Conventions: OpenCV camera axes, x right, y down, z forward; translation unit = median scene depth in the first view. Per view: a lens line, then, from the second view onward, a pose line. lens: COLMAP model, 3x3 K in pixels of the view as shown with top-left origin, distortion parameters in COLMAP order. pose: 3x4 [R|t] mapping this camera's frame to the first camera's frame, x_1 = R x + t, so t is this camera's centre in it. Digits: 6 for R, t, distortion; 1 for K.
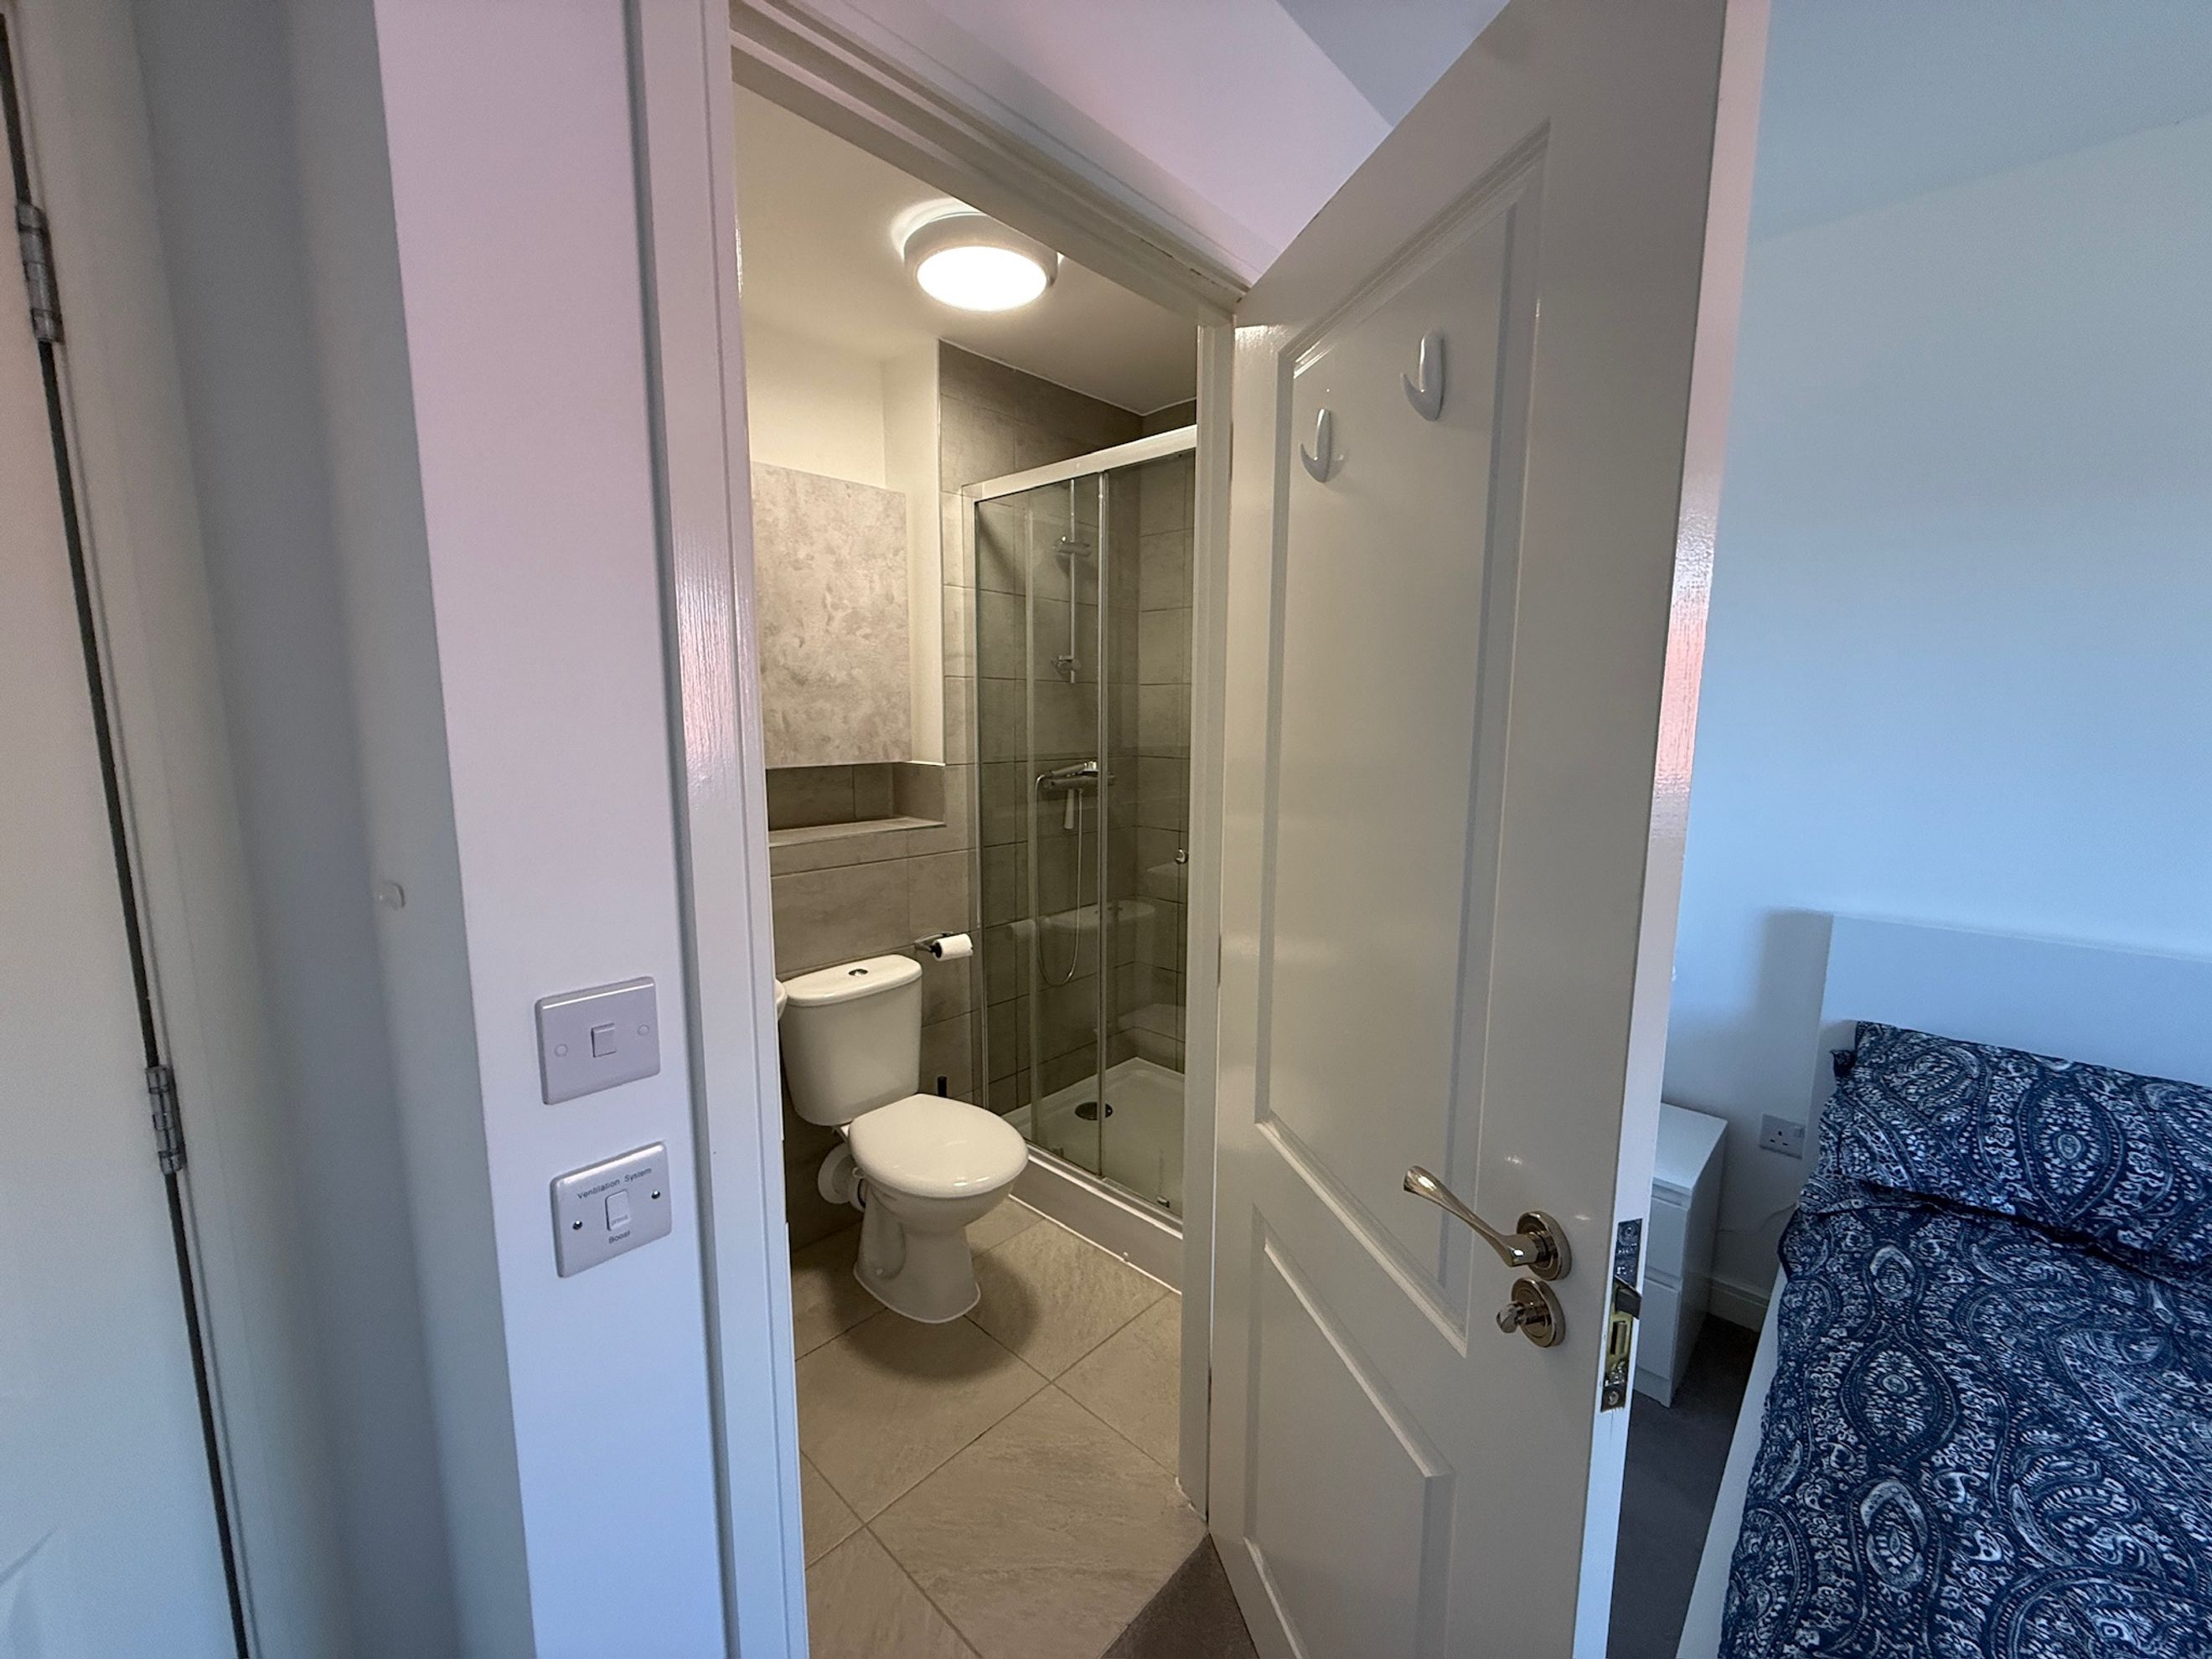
lens RADIAL K [[877.1, 0, 1106.0], [0, 877.1, 829.5], [0, 0, 1]] dist [-0.000697, 0.000026]
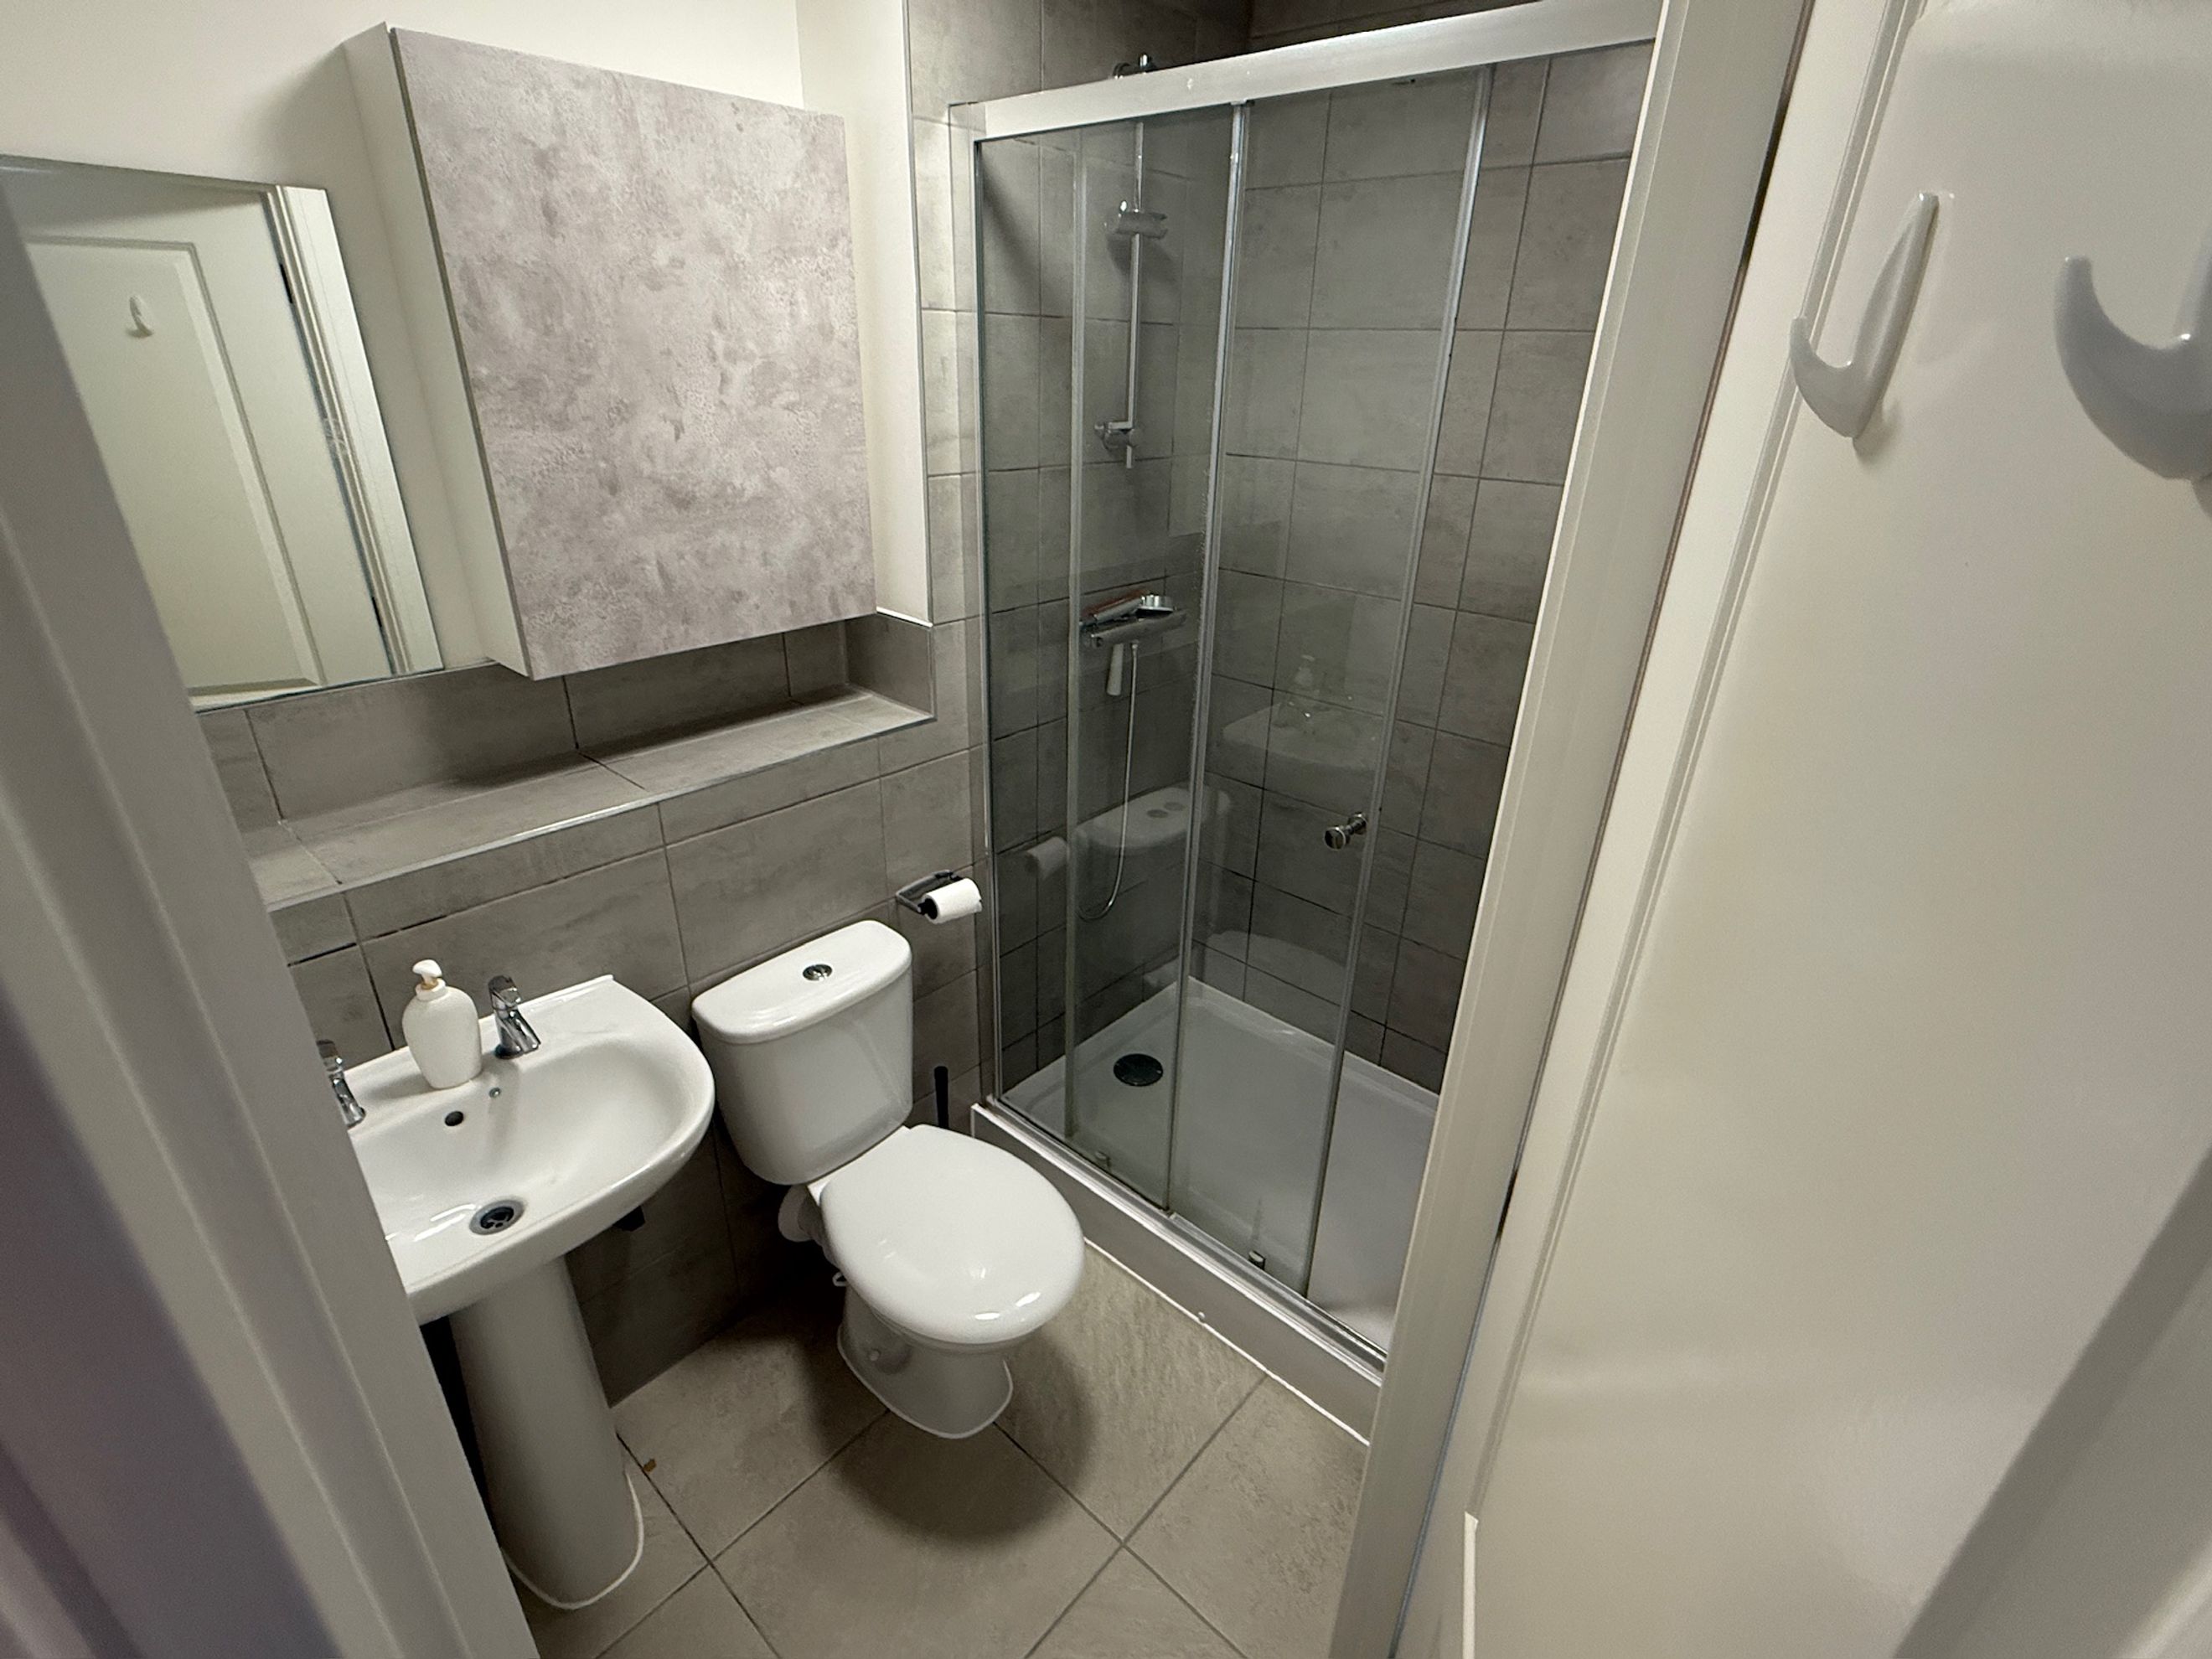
lens RADIAL K [[1033.3, 0, 1100.8], [0, 1033.3, 831.6], [0, 0, 1]] dist [-0.002647, 0.000112]
pose [[0.999699, 0.009468, 0.022637, -0.081738], [-0.015707, 0.955699, 0.293925, -0.154779], [-0.018852, -0.294192, 0.955560, 0.265175]]
